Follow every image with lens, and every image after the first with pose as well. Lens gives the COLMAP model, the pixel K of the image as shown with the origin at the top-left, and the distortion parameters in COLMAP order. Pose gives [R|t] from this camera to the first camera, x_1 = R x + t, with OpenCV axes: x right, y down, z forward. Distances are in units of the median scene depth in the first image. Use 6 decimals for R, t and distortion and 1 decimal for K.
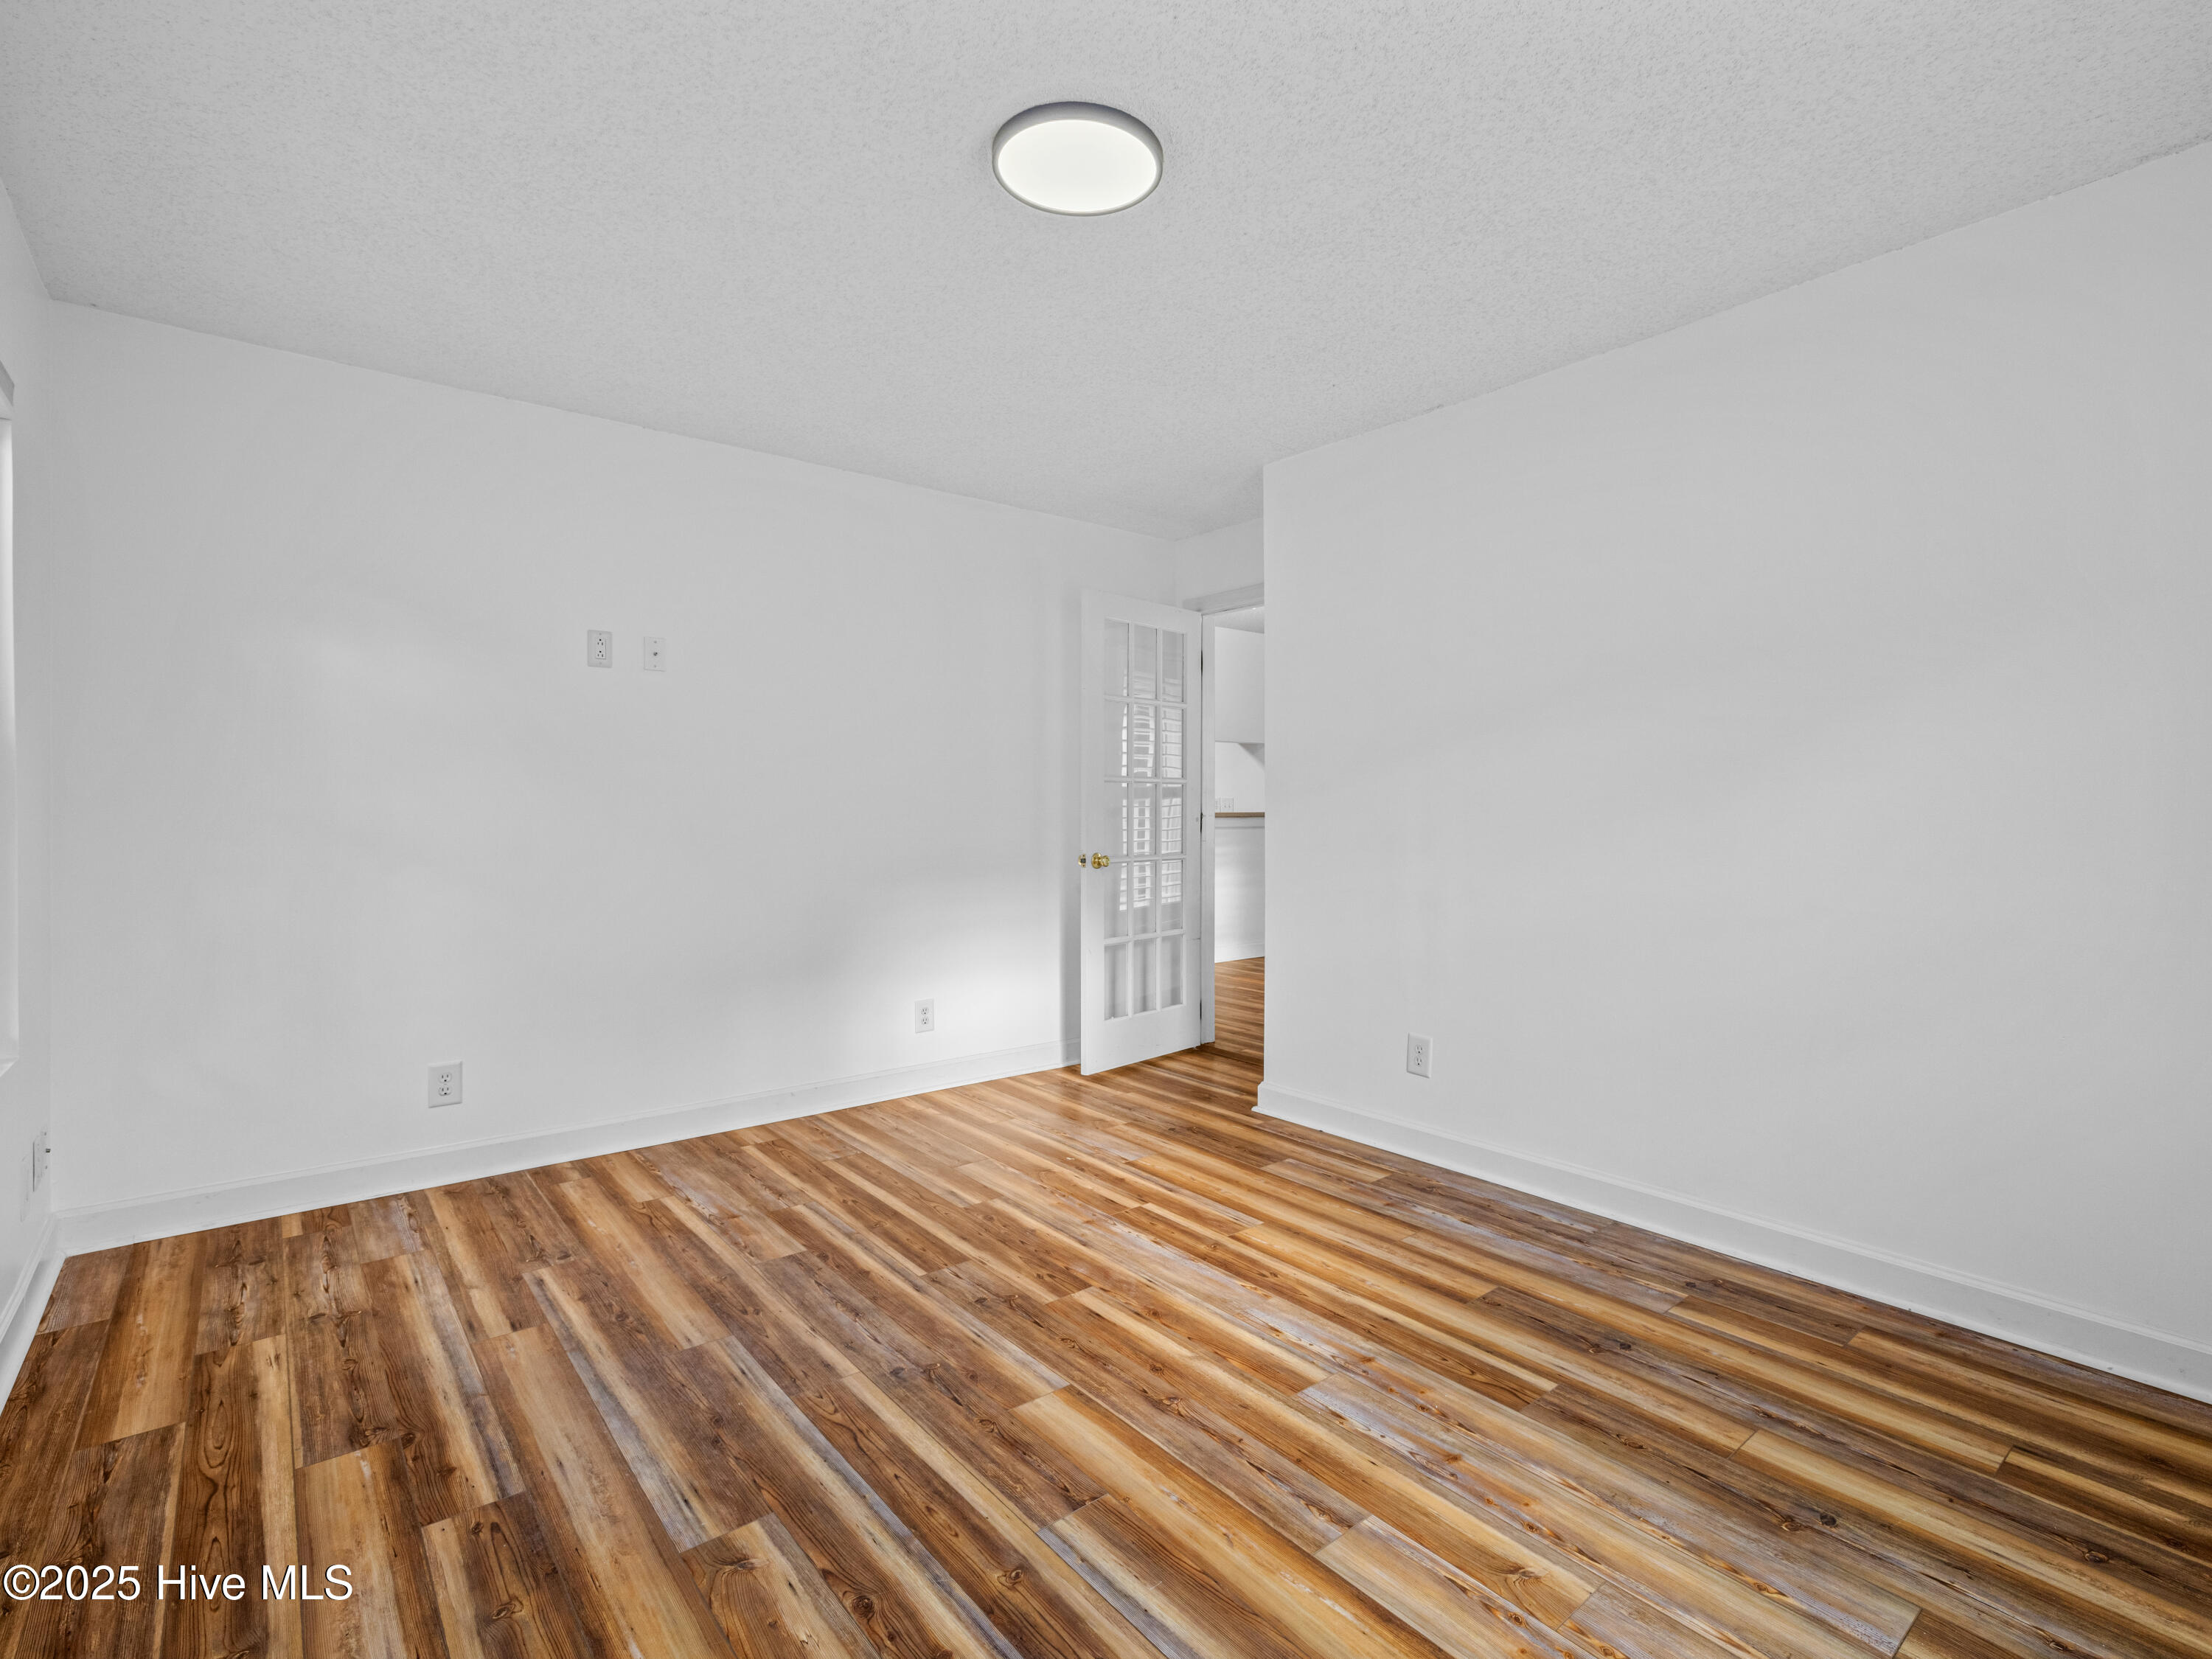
lens RADIAL K [[1053.5, 0, 1103.9], [0, 1053.5, 822.7], [0, 0, 1]] dist [0.000760, -0.000565]
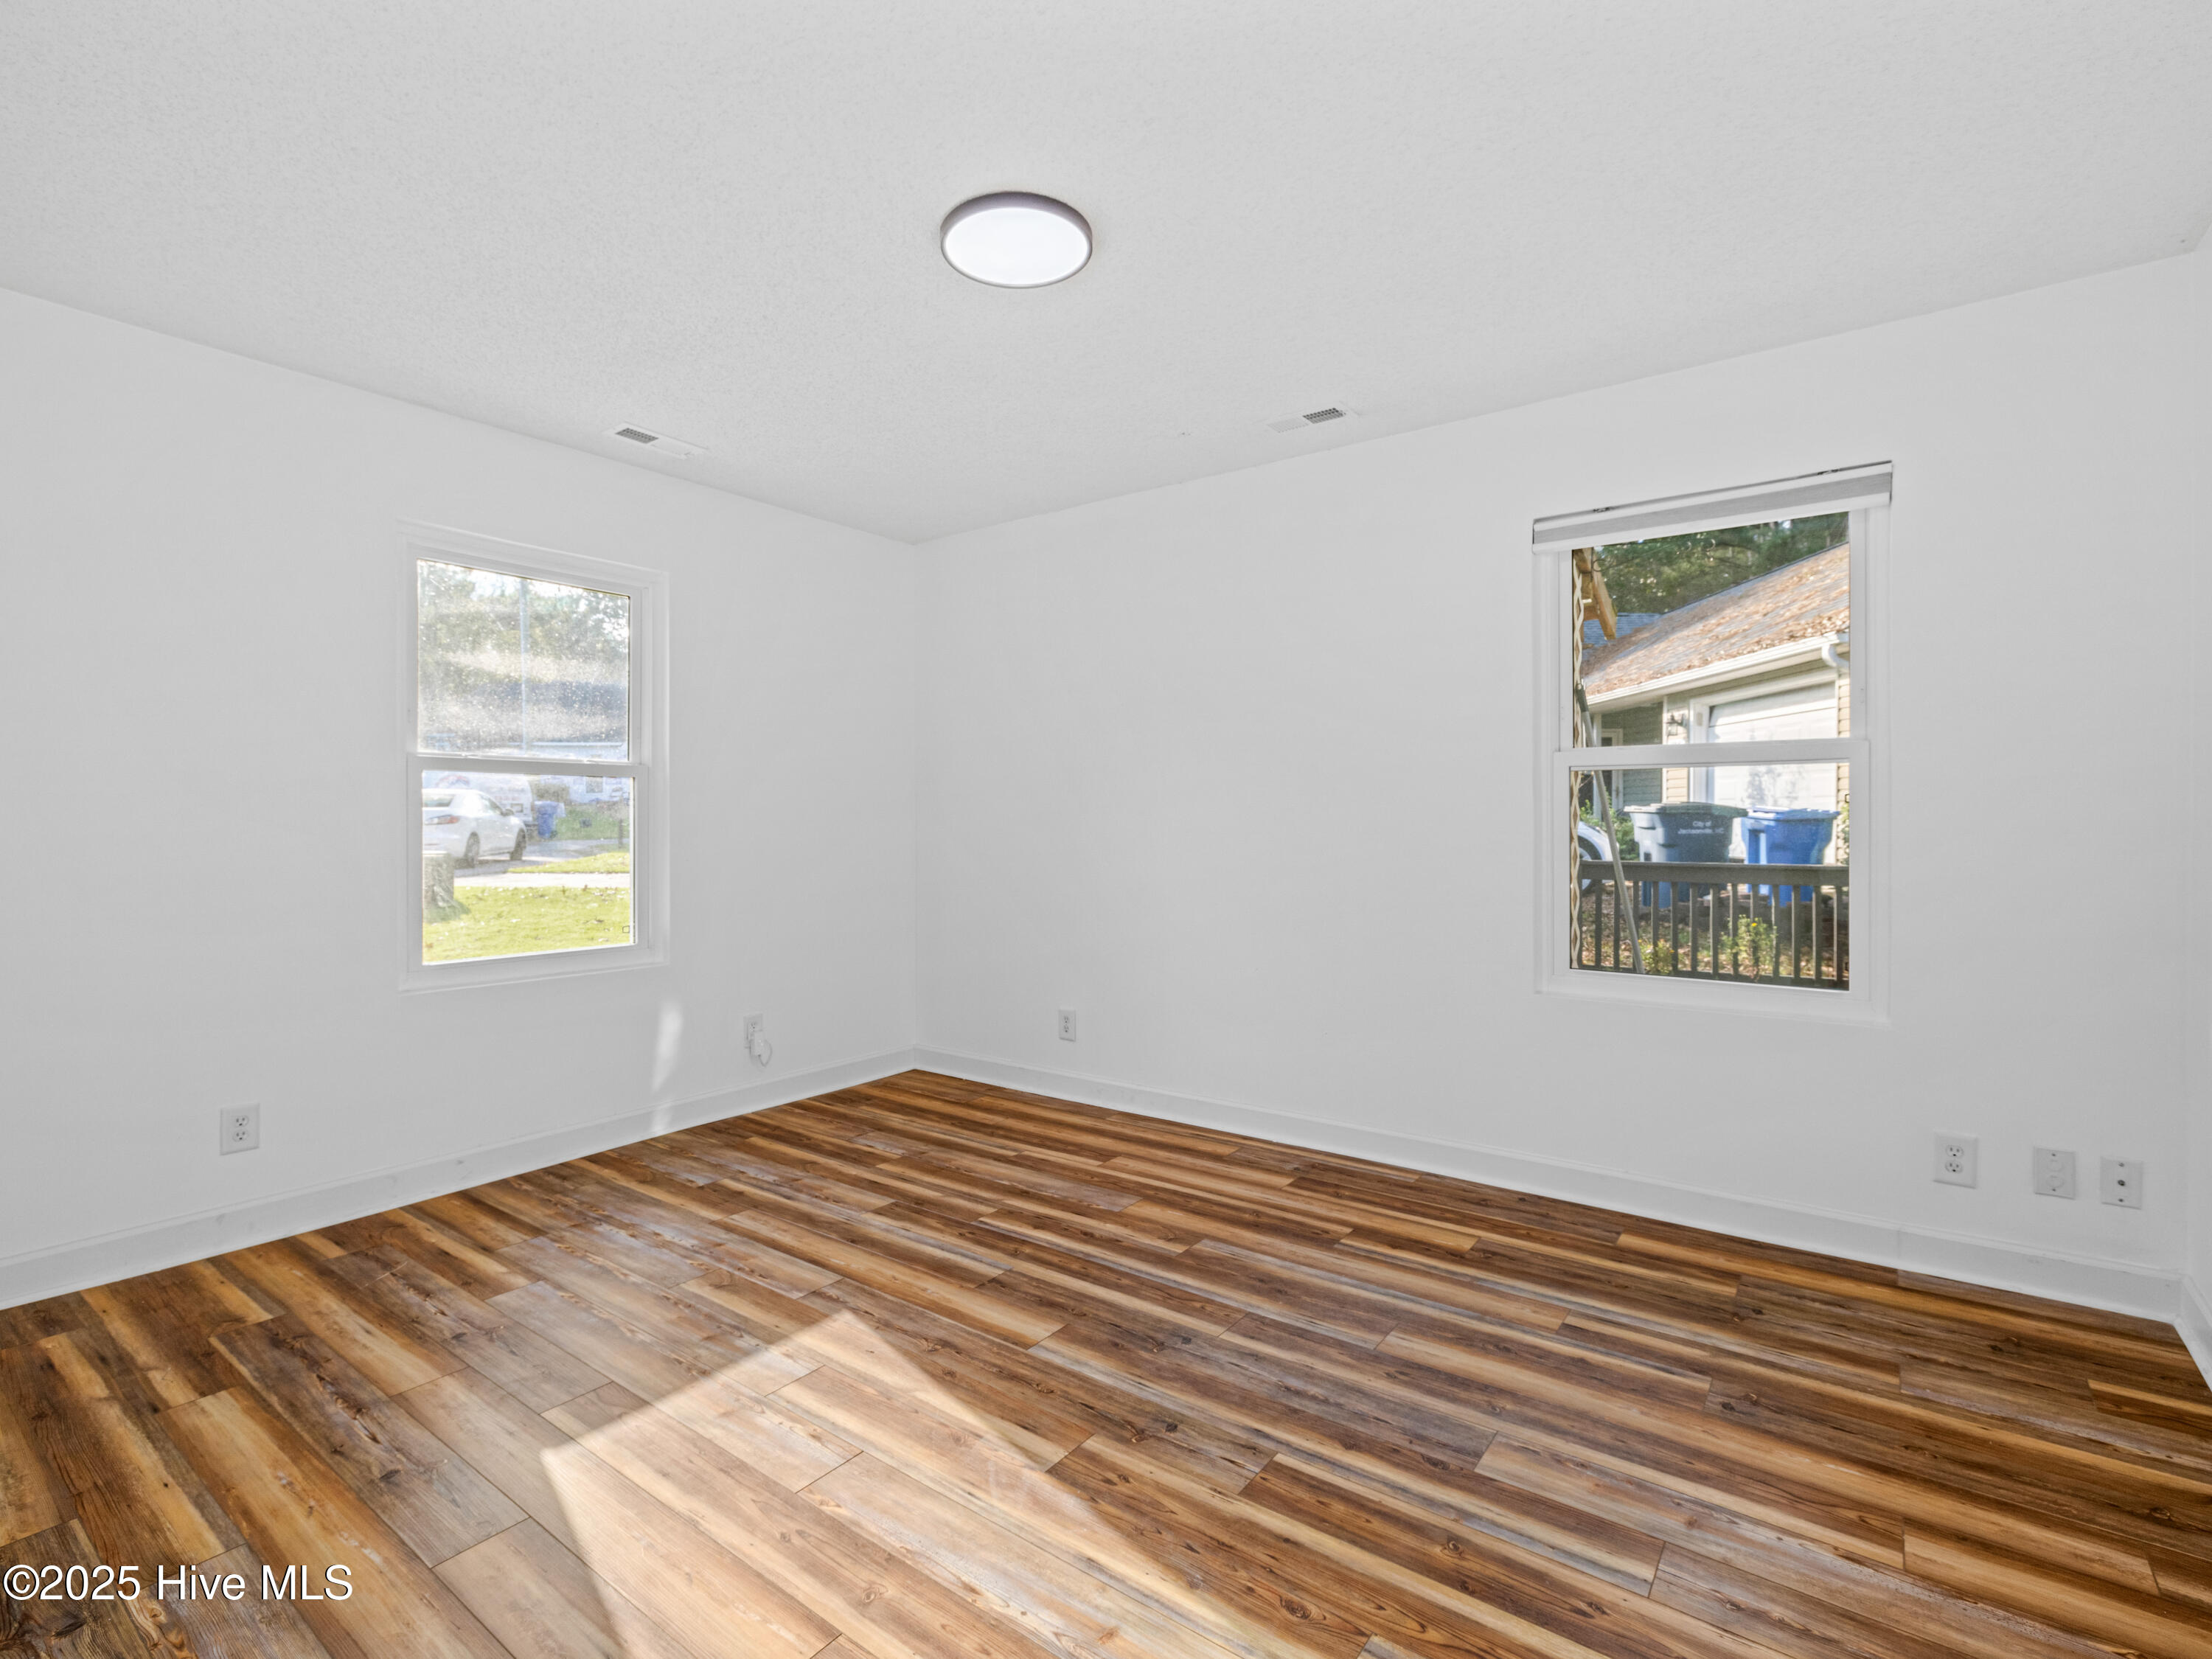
lens RADIAL K [[1053.5, 0, 1103.9], [0, 1053.5, 822.7], [0, 0, 1]] dist [0.000760, -0.000565]
pose [[-0.969410, 0.002353, -0.245437, 0.150538], [-0.003039, 0.999762, 0.021587, -0.041952], [0.245430, 0.021672, -0.969172, 1.964545]]
